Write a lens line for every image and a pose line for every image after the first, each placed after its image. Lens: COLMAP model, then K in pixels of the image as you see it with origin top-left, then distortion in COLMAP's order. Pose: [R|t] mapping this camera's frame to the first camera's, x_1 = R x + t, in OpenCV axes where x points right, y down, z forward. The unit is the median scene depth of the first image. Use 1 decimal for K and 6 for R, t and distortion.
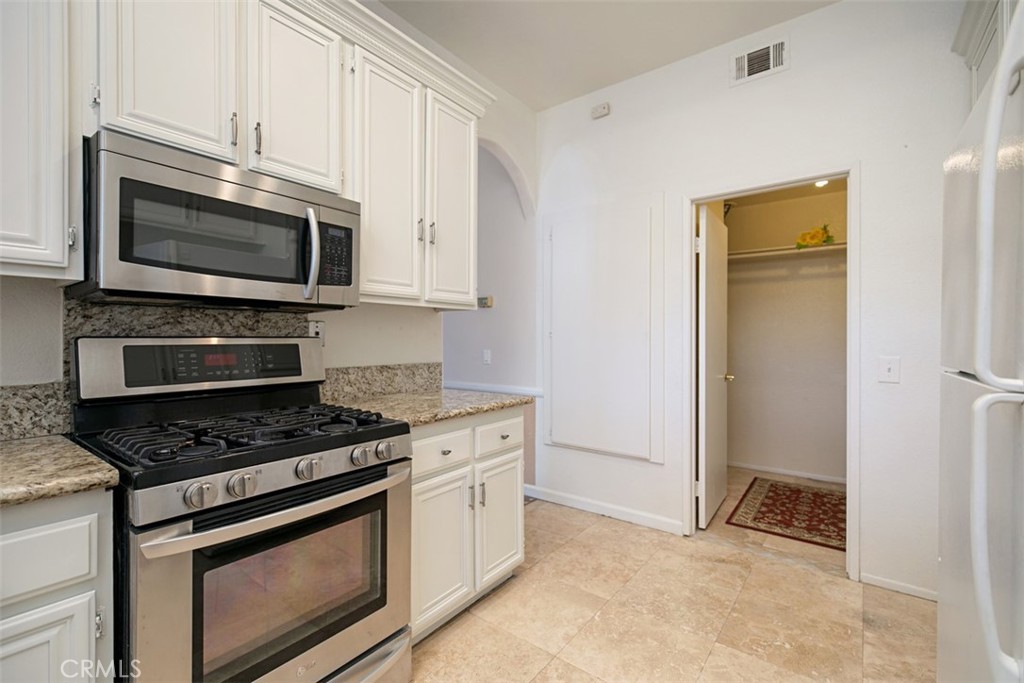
lens RADIAL K [[456.5, 0, 512.0], [0, 456.5, 341.5], [0, 0, 1]] dist [0.013112, -0.000028]
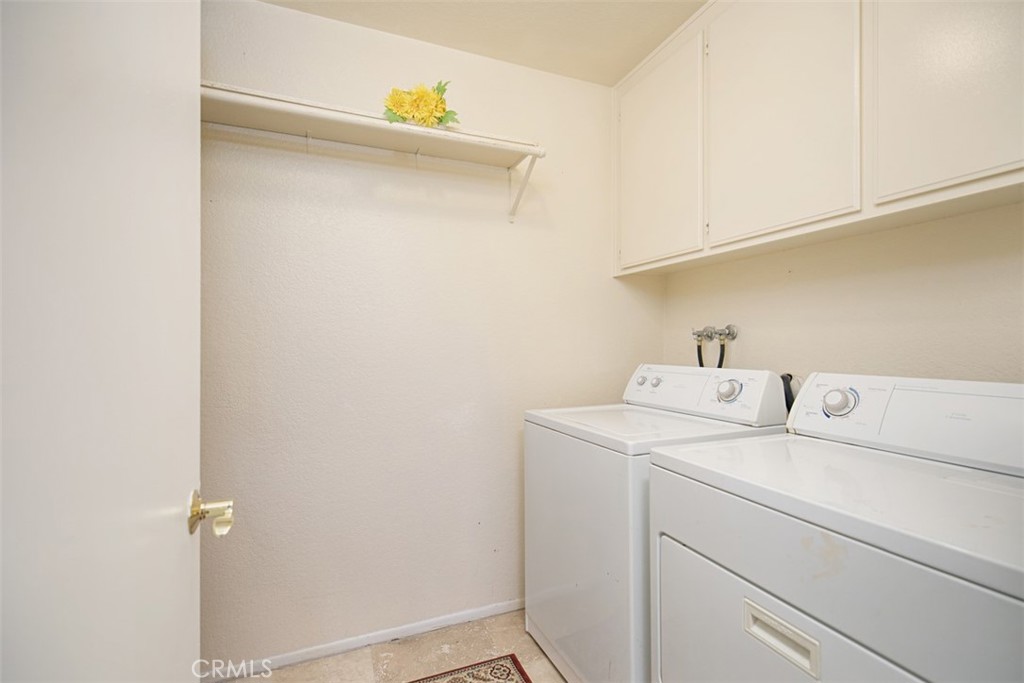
lens RADIAL K [[456.5, 0, 512.0], [0, 456.5, 341.5], [0, 0, 1]] dist [0.013112, -0.000028]
pose [[0.511033, 0.001784, 0.859559, 0.332644], [0.004689, 0.999977, -0.004863, 0.000406], [-0.859548, 0.006515, 0.511013, 0.710173]]
